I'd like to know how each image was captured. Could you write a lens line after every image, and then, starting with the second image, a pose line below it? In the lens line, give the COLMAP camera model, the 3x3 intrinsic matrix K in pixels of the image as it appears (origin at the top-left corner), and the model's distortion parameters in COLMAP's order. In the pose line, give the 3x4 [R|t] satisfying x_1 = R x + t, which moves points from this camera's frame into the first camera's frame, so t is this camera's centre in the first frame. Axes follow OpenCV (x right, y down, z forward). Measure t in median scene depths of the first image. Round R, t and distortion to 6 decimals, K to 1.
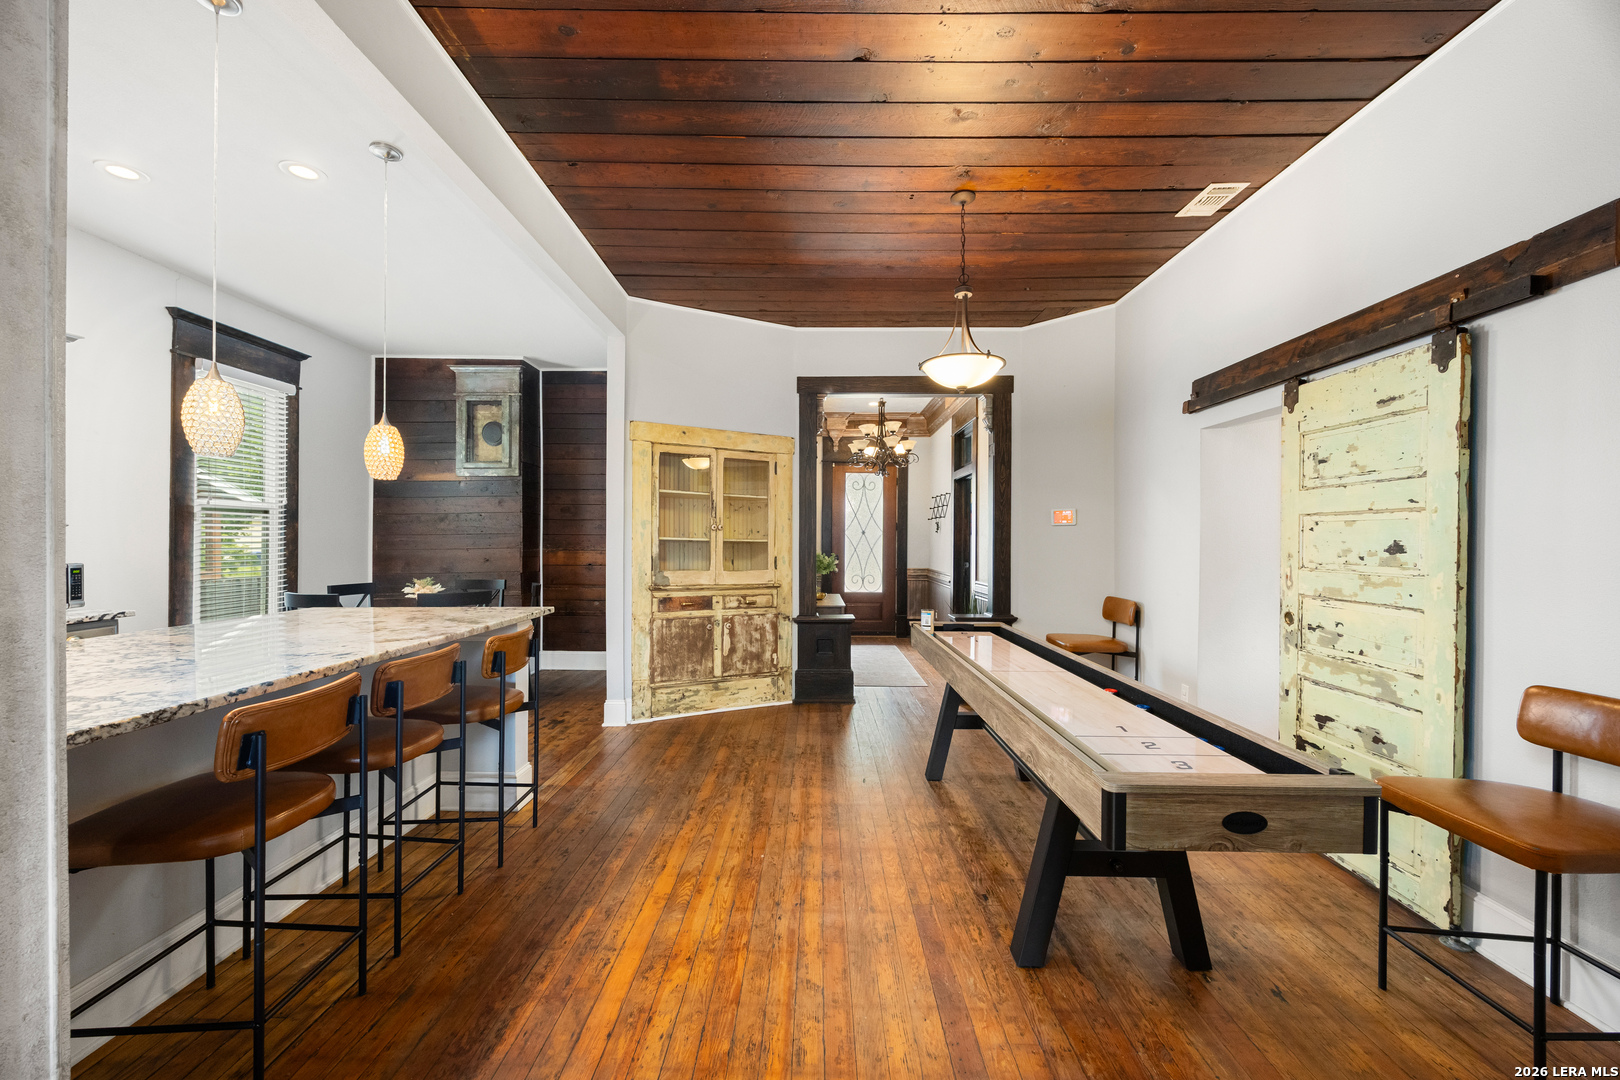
lens RADIAL K [[620.0, 0, 801.4], [0, 620.0, 542.6], [0, 0, 1]] dist [-0.001418, -0.000280]
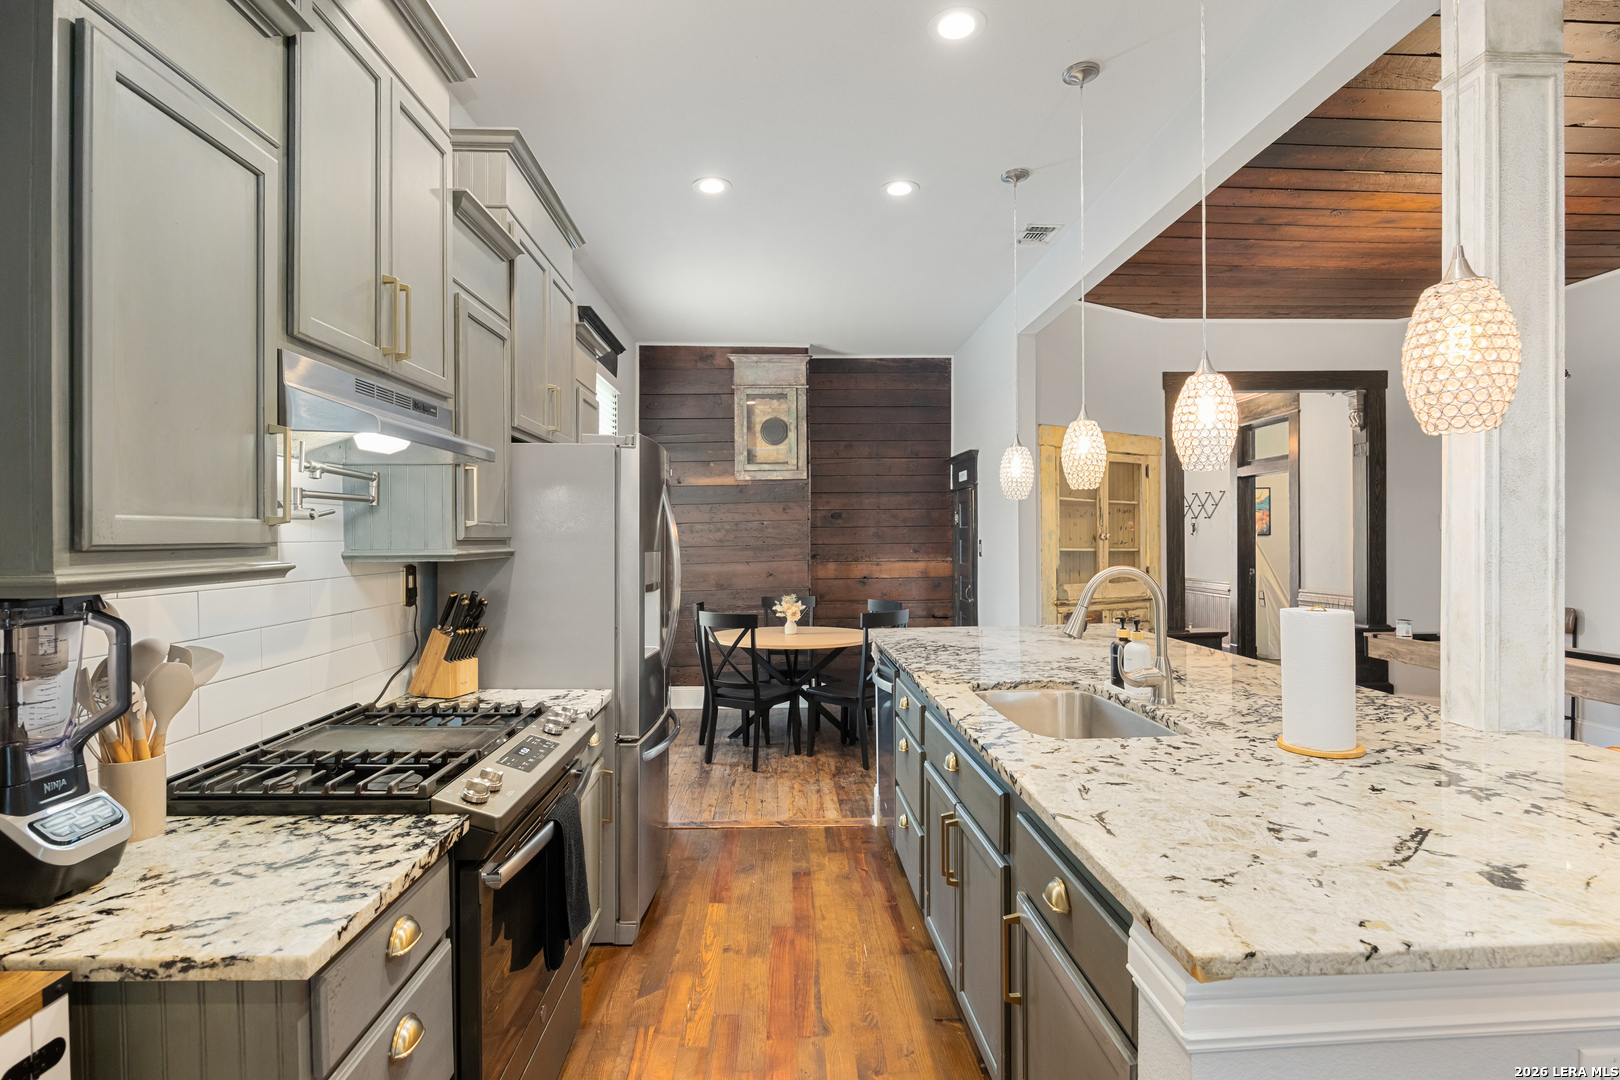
lens RADIAL K [[789.6, 0, 808.7], [0, 789.6, 554.1], [0, 0, 1]] dist [-0.000377, -0.001375]
pose [[0.998299, -0.013854, 0.056638, -0.645429], [0.012966, 0.999788, 0.016010, -0.023052], [-0.056848, -0.015248, 0.998266, -0.160409]]
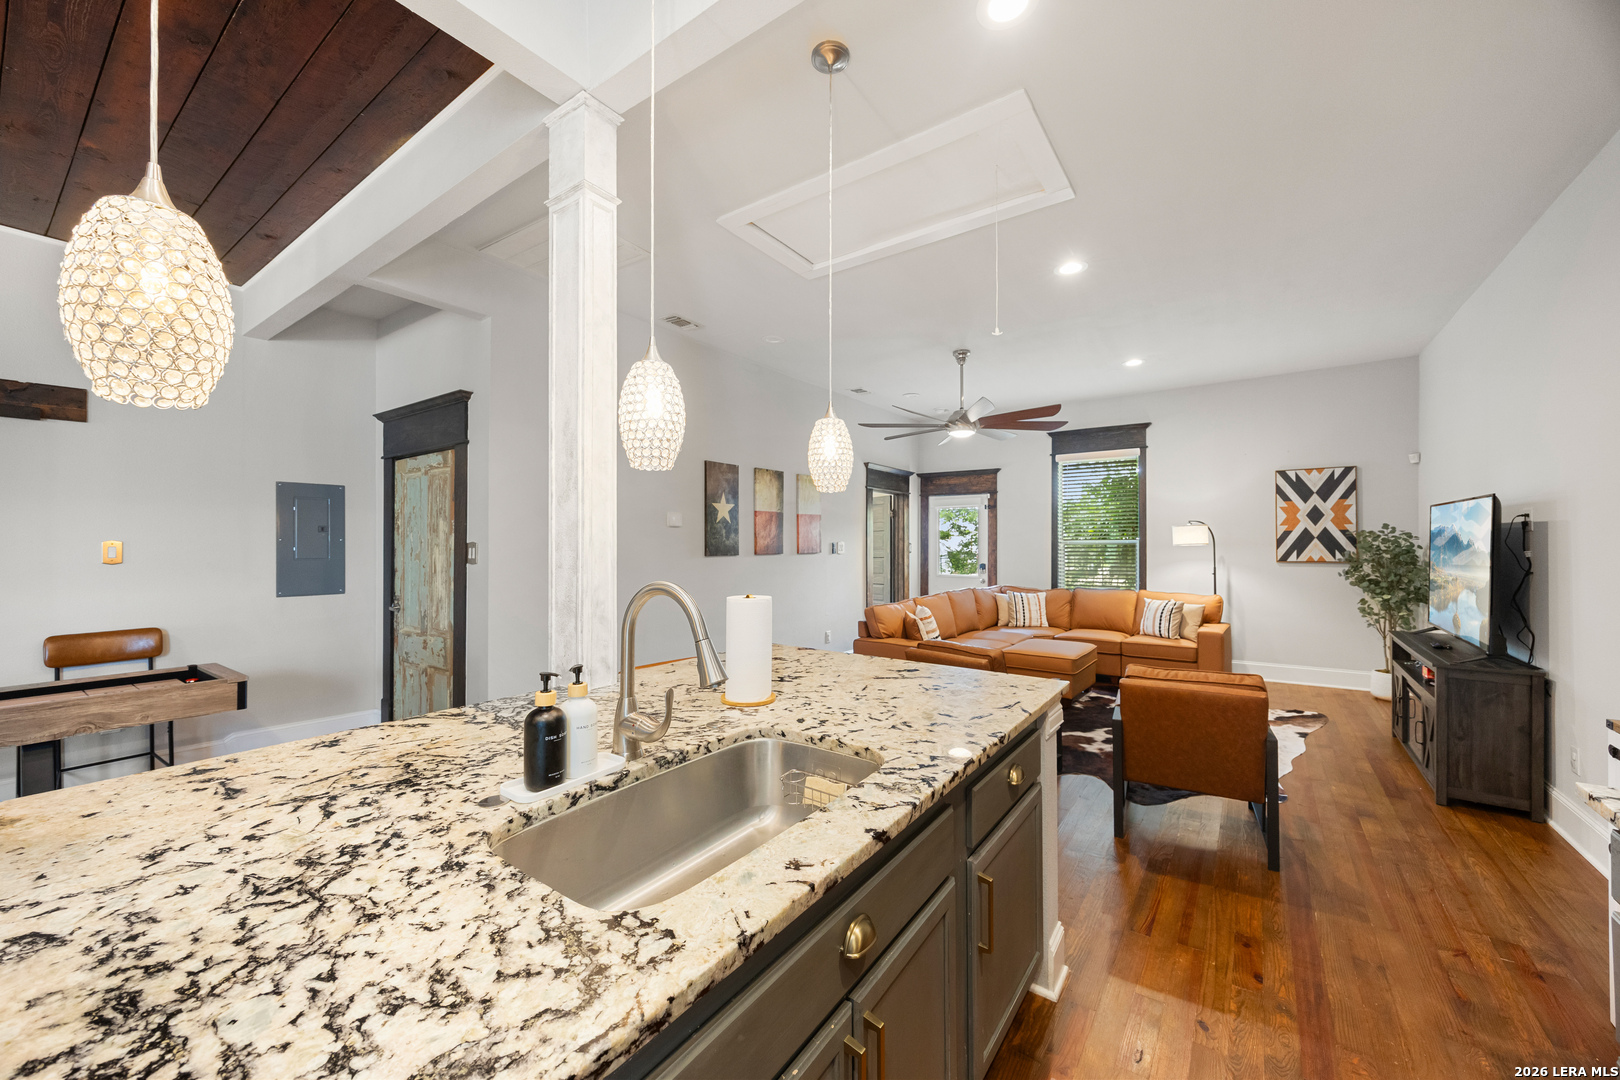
lens RADIAL K [[620.0, 0, 795.6], [0, 620.0, 542.7], [0, 0, 1]] dist [-0.001418, -0.000280]
pose [[-0.817779, -0.005448, 0.575507, -0.635993], [-0.002938, 0.999982, 0.005291, -0.022812], [-0.575525, 0.002636, -0.817780, 0.470460]]
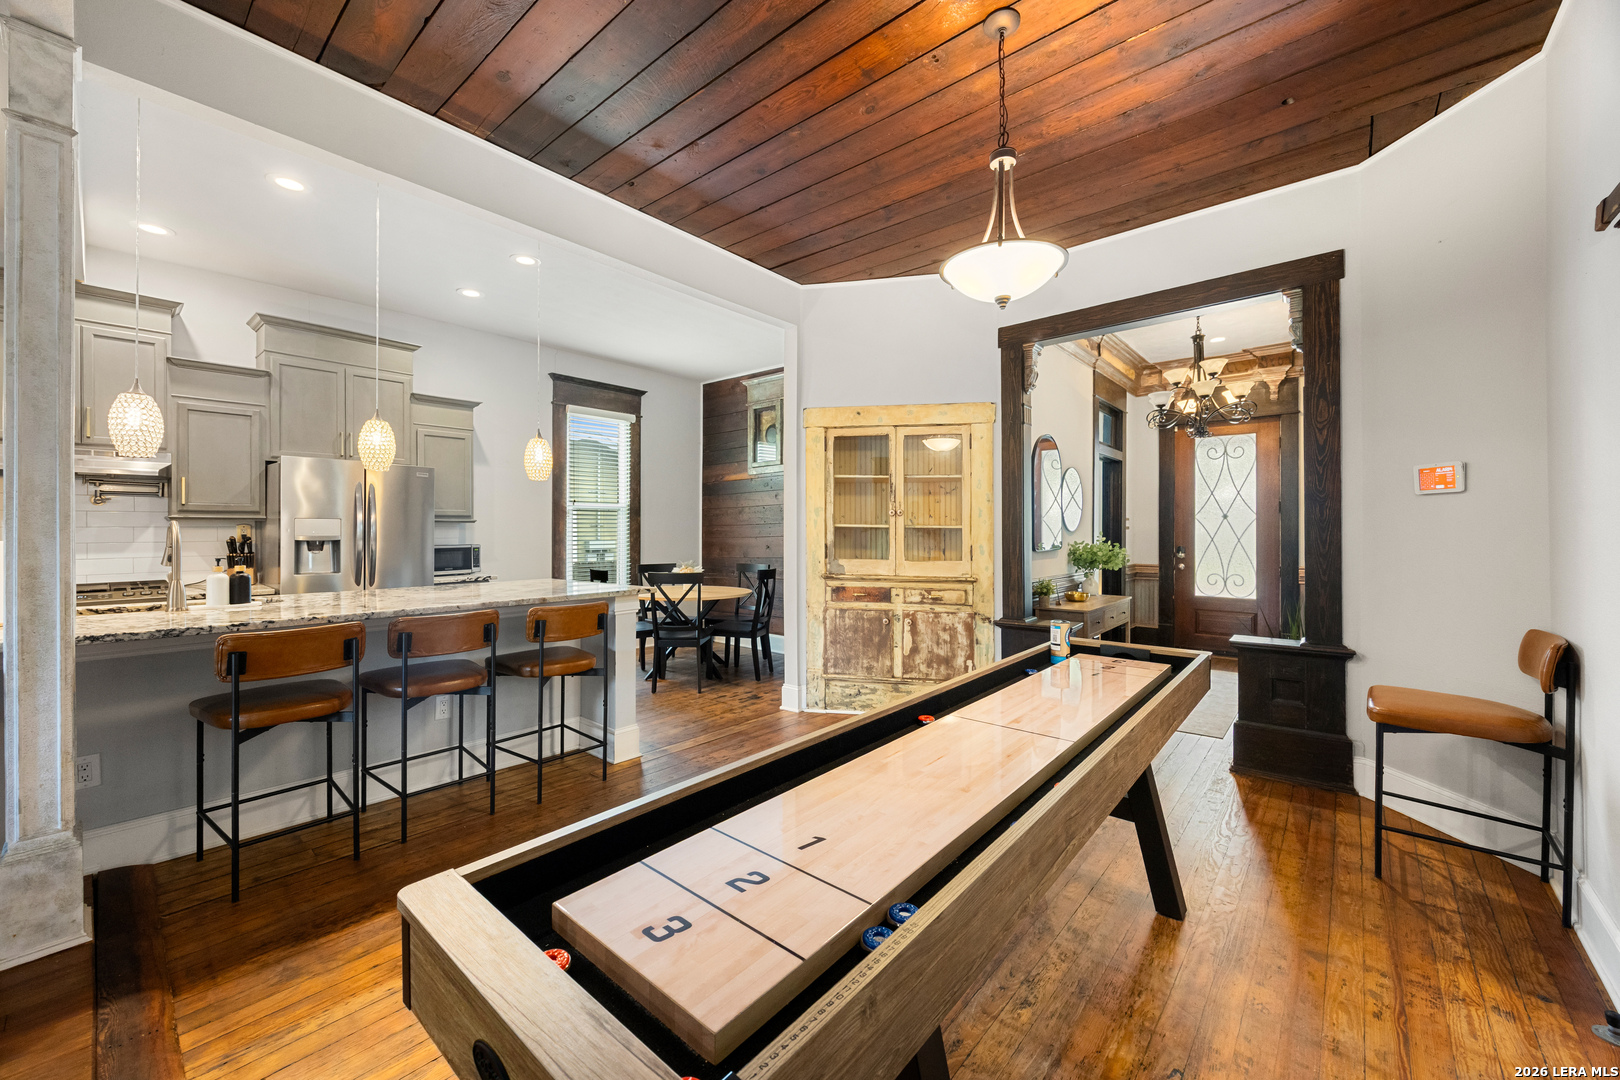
lens RADIAL K [[620.0, 0, 807.4], [0, 620.0, 527.8], [0, 0, 1]] dist [-0.001418, -0.000280]
pose [[0.767471, -0.008655, -0.641026, 0.344785], [0.002370, 0.999940, -0.010663, 0.006936], [0.641080, 0.006664, 0.767445, 0.218516]]
